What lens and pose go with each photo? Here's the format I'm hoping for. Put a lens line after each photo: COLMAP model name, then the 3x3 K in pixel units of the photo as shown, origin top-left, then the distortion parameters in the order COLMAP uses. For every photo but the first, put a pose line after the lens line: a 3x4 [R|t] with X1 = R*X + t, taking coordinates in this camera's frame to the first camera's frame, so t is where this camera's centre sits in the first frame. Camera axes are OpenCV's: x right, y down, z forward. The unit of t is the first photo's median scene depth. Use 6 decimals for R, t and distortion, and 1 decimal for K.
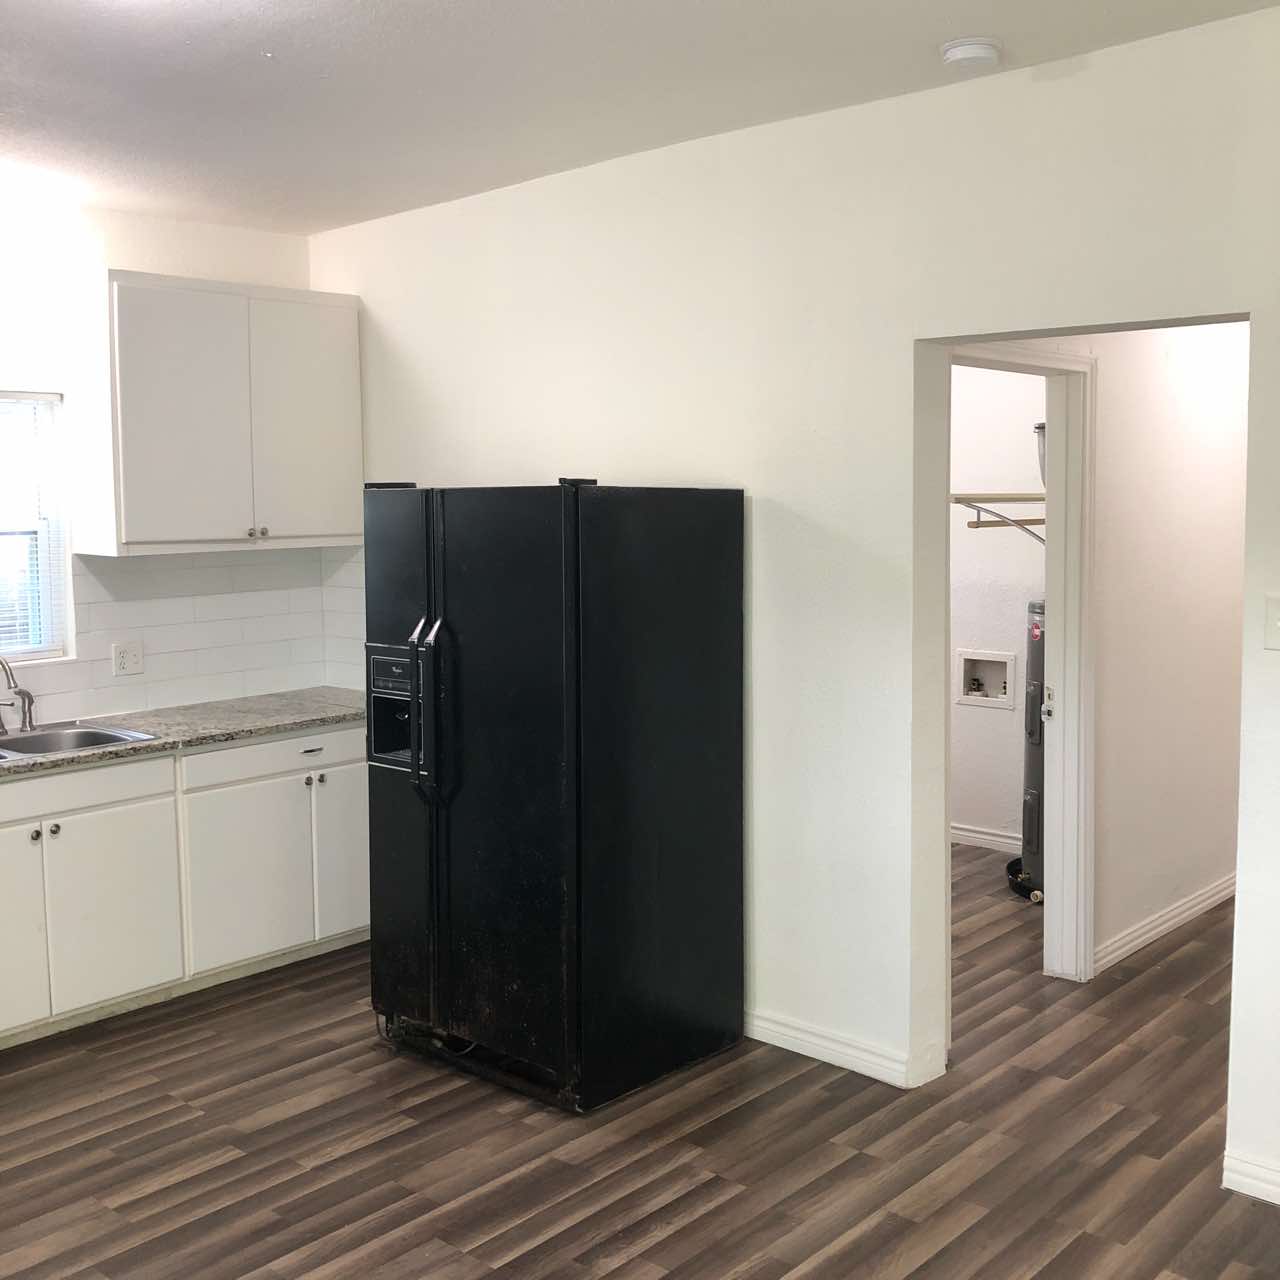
lens RADIAL K [[1433.5, 0, 644.3], [0, 1433.5, 629.7], [0, 0, 1]] dist [0.053318, -0.013944]
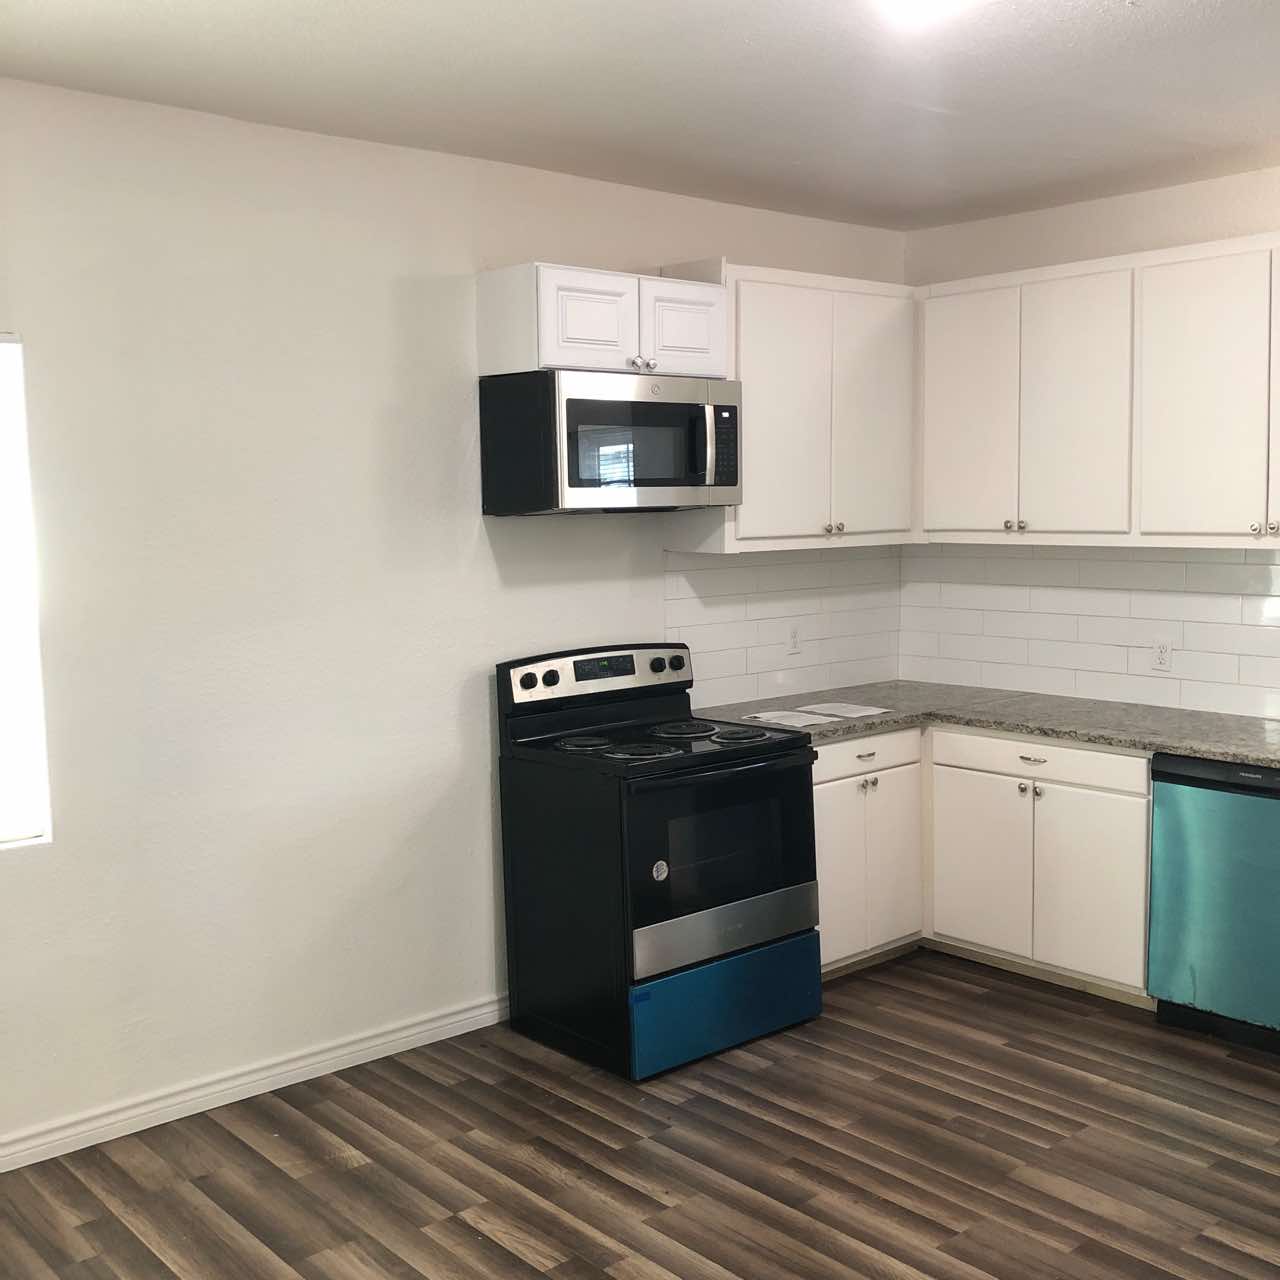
lens RADIAL K [[1433.5, 0, 644.3], [0, 1433.5, 629.7], [0, 0, 1]] dist [0.053318, -0.013944]
pose [[-0.124383, 0.109695, -0.986152, 0.487034], [-0.077155, 0.989792, 0.119831, -0.066724], [0.989230, 0.090991, -0.114649, 0.604475]]
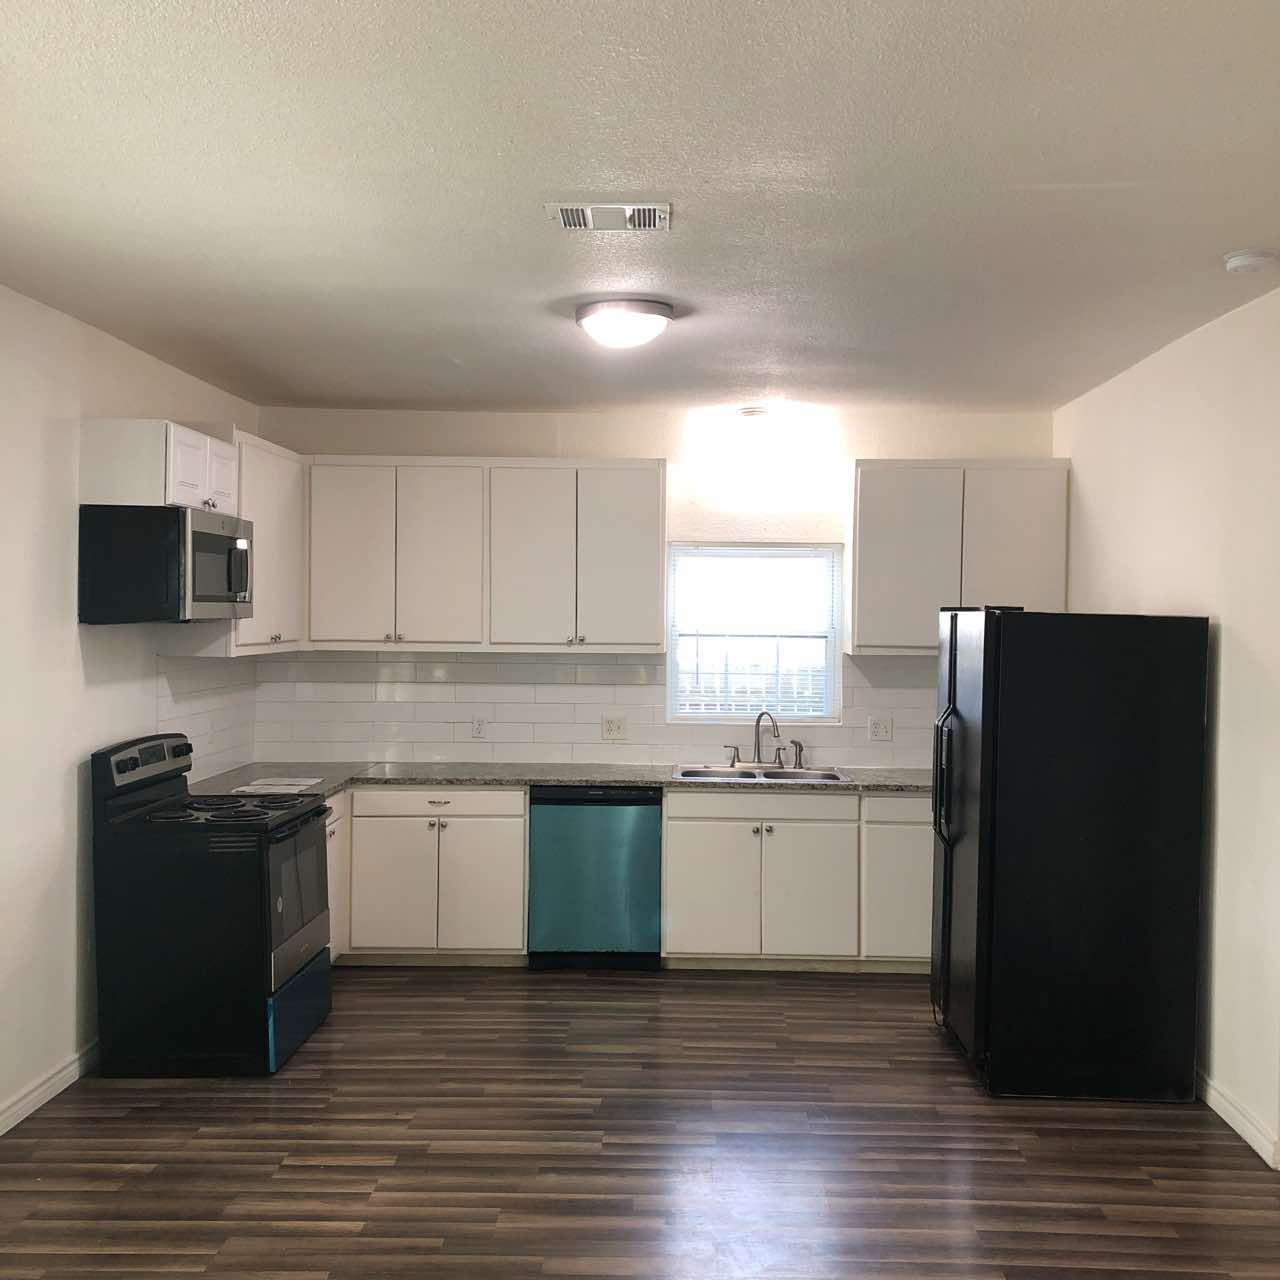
lens RADIAL K [[1433.5, 0, 644.3], [0, 1433.5, 629.7], [0, 0, 1]] dist [0.053318, -0.013944]
pose [[0.651899, 0.029154, -0.757745, 0.696493], [-0.089525, 0.995231, -0.038728, -0.001567], [0.753003, 0.093084, 0.651400, -0.111994]]
